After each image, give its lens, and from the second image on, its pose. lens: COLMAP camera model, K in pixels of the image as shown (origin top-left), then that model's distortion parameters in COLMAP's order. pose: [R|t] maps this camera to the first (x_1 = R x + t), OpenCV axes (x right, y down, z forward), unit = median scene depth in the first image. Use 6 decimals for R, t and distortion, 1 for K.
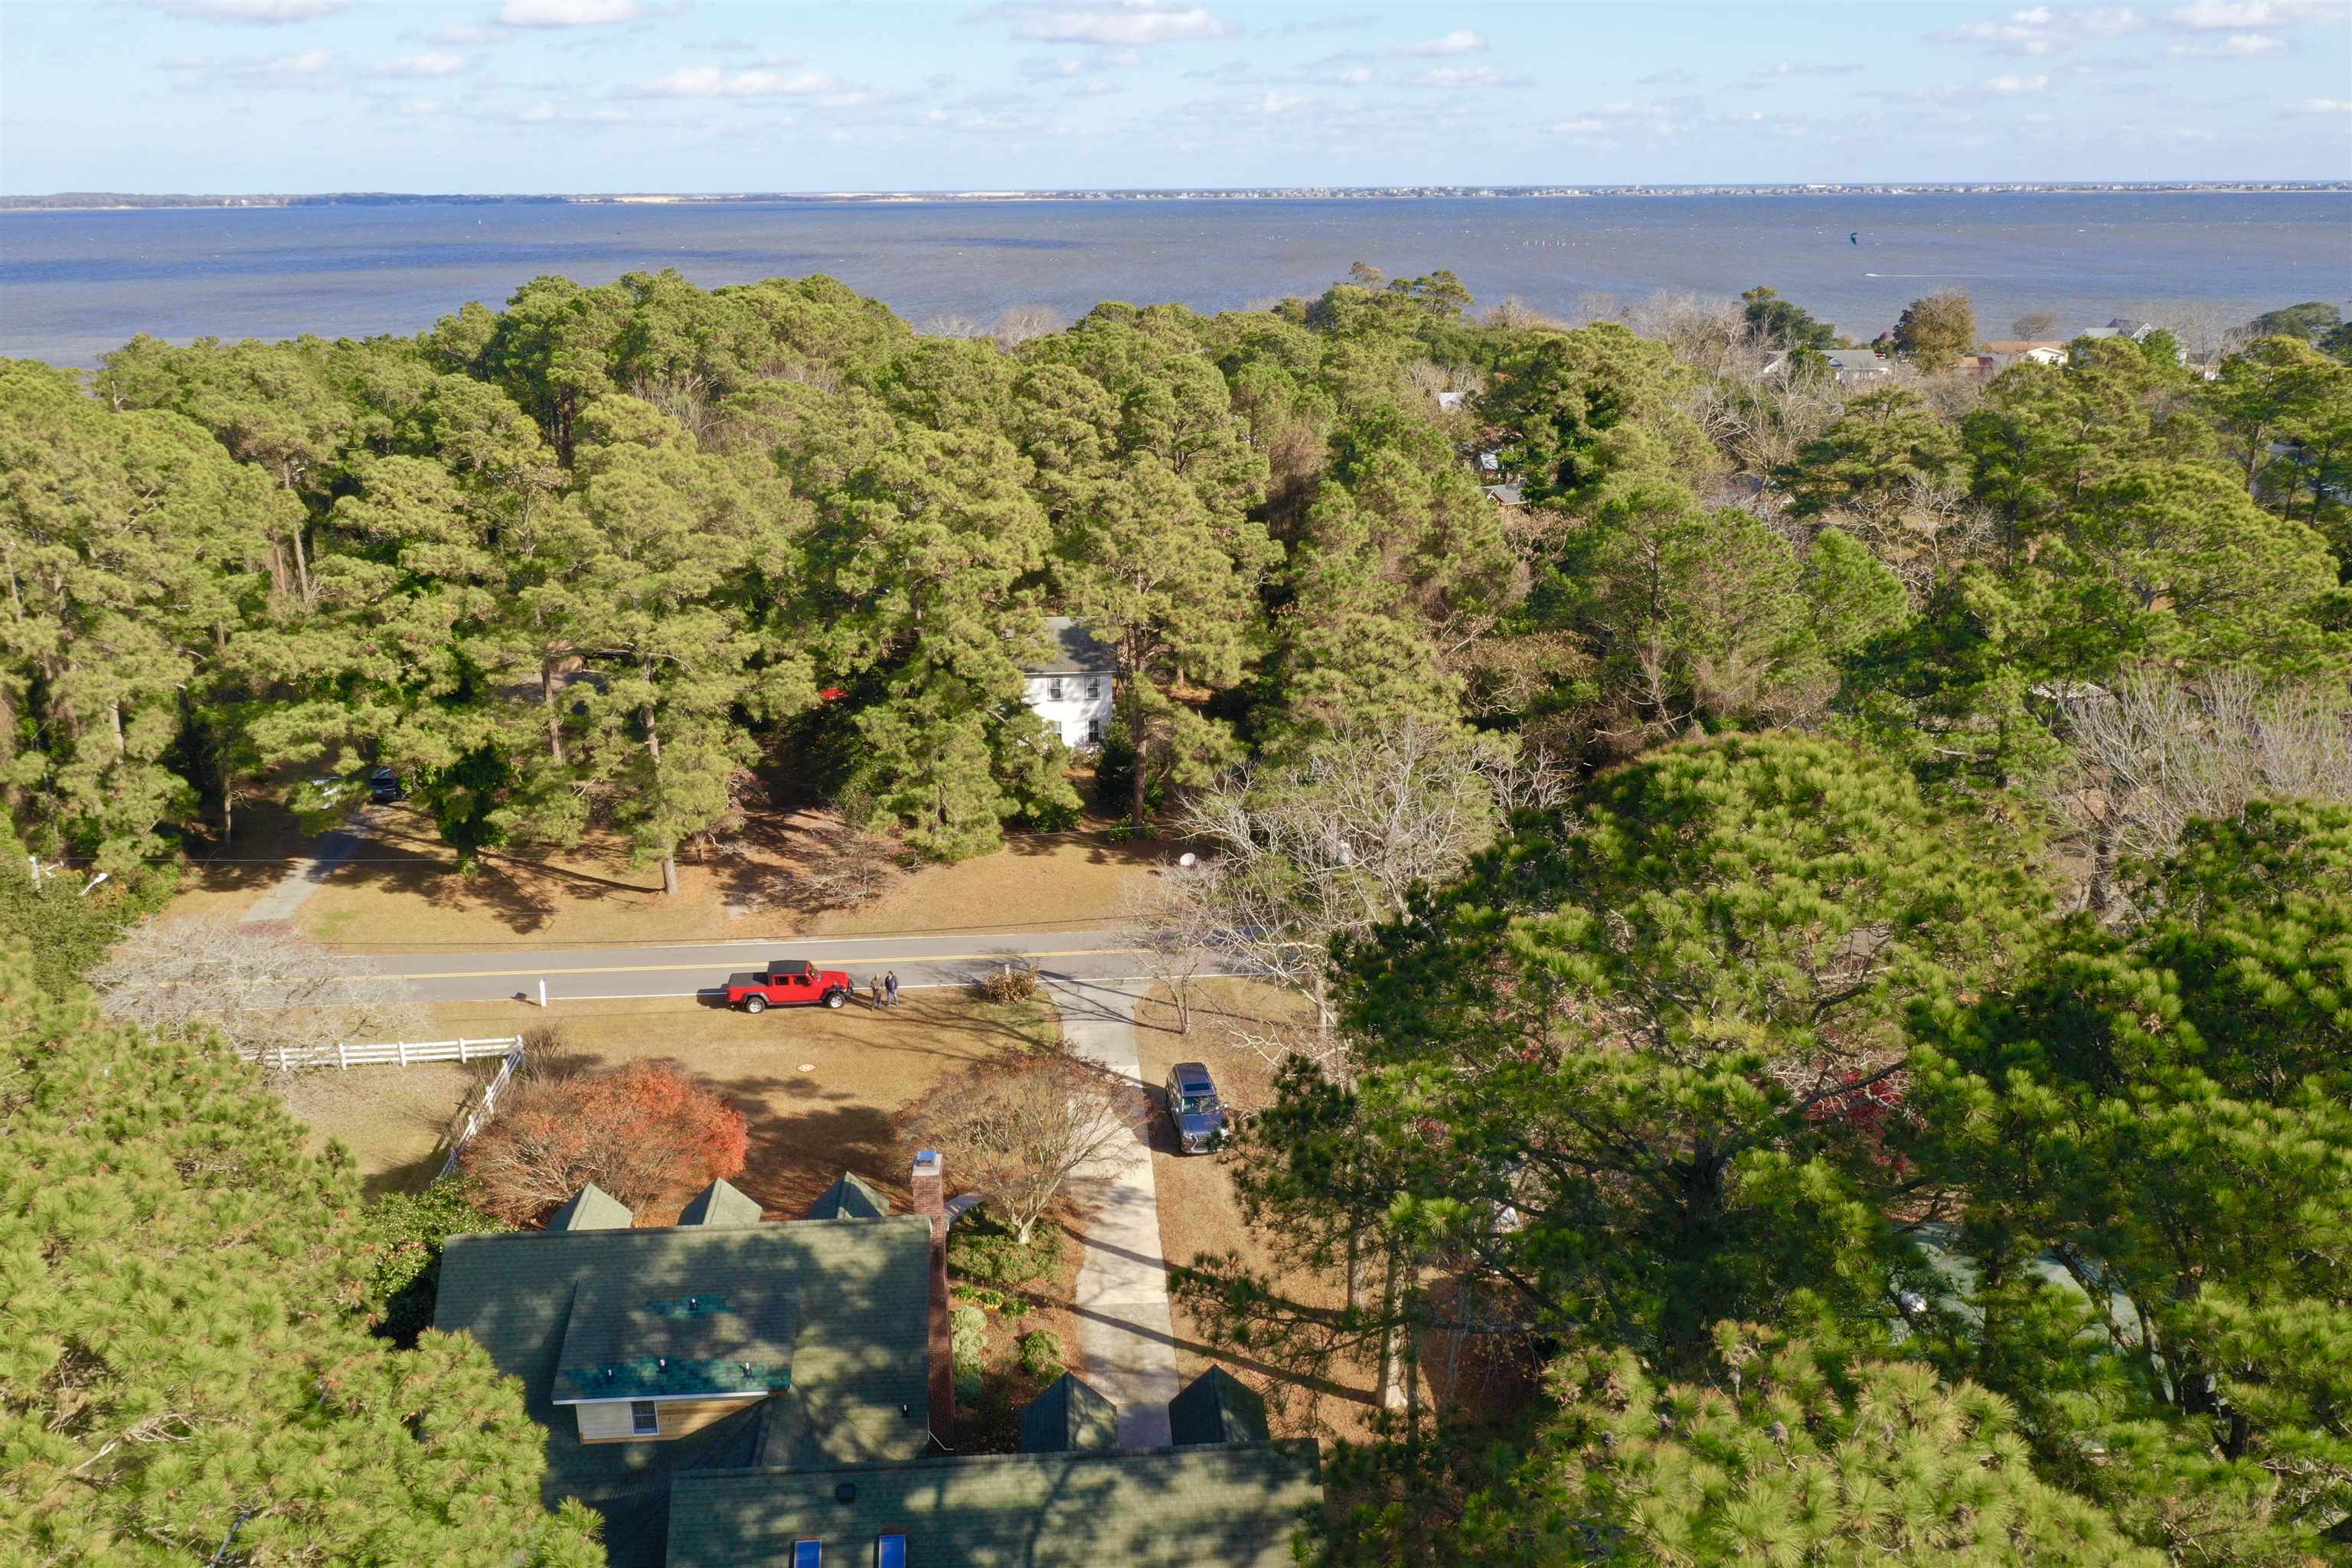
lens RADIAL K [[1872.6, 0, 1174.0], [0, 1872.6, 732.3], [0, 0, 1]] dist [0.000614, -0.004216]
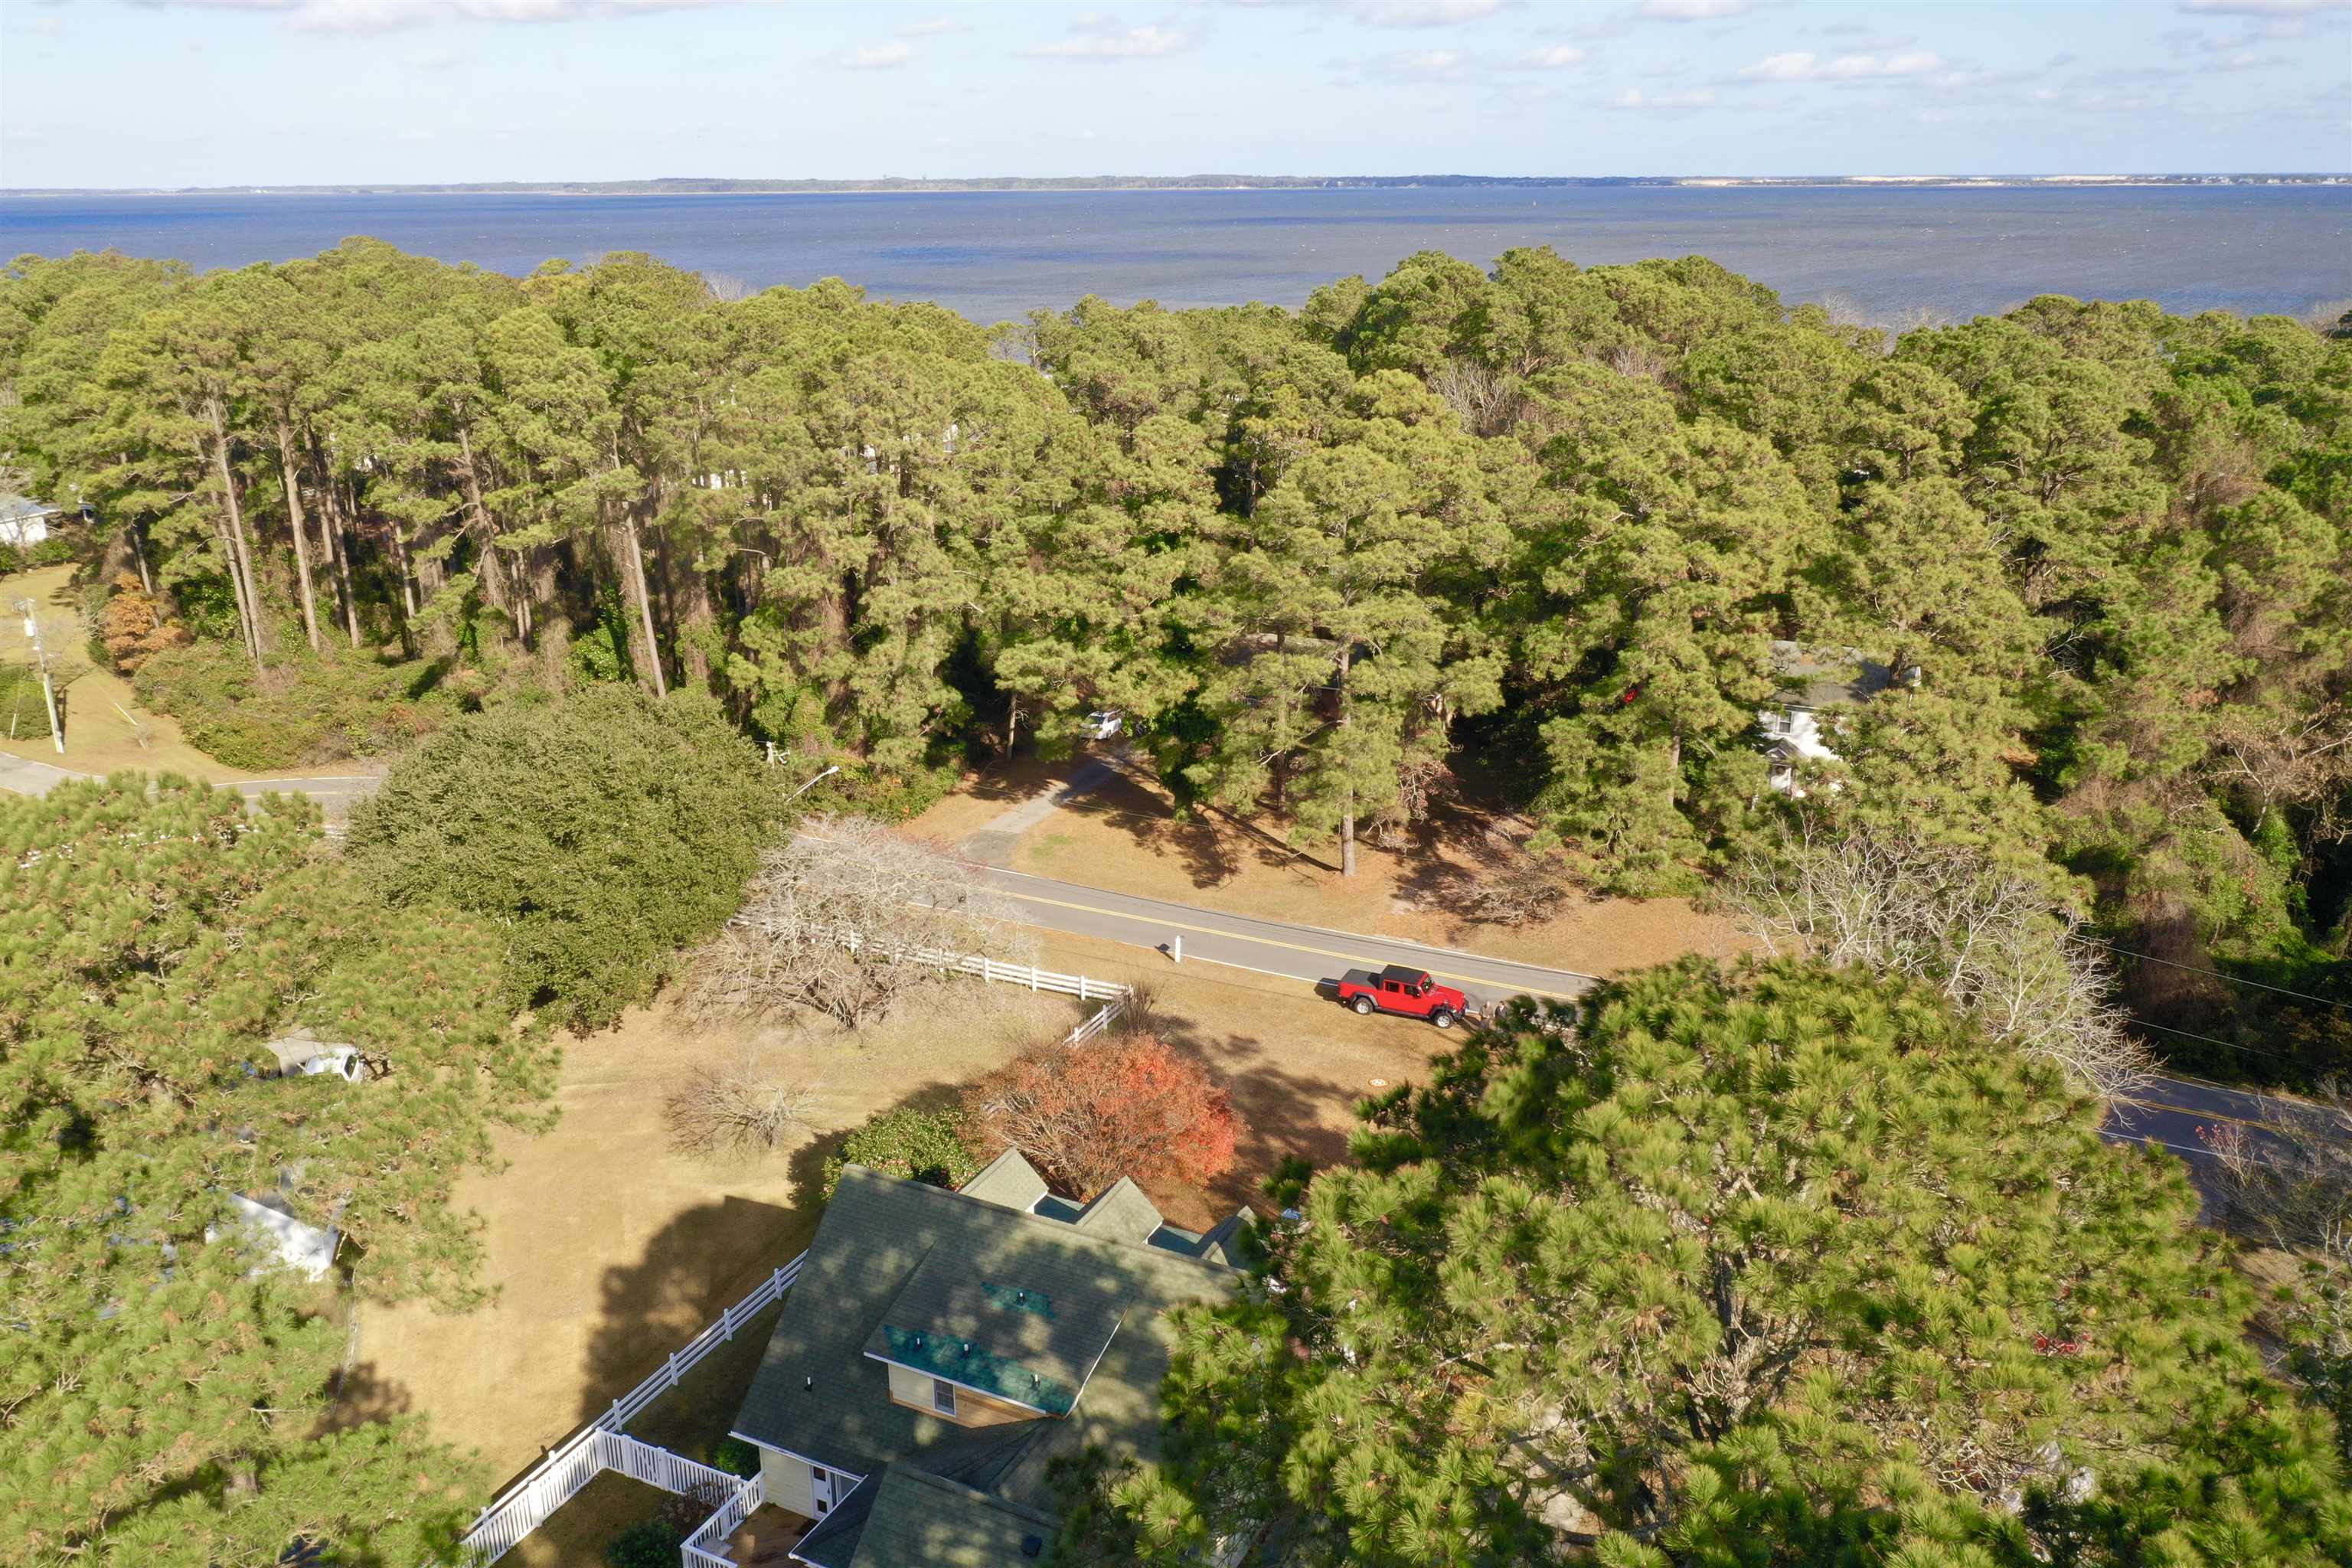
lens RADIAL K [[1872.6, 0, 1174.0], [0, 1872.6, 732.3], [0, 0, 1]] dist [0.000614, -0.004216]
pose [[0.860687, 0.146734, -0.487532, 0.125599], [-0.142765, 0.988708, 0.045539, -0.021088], [0.488709, 0.030408, 0.871917, 0.092473]]
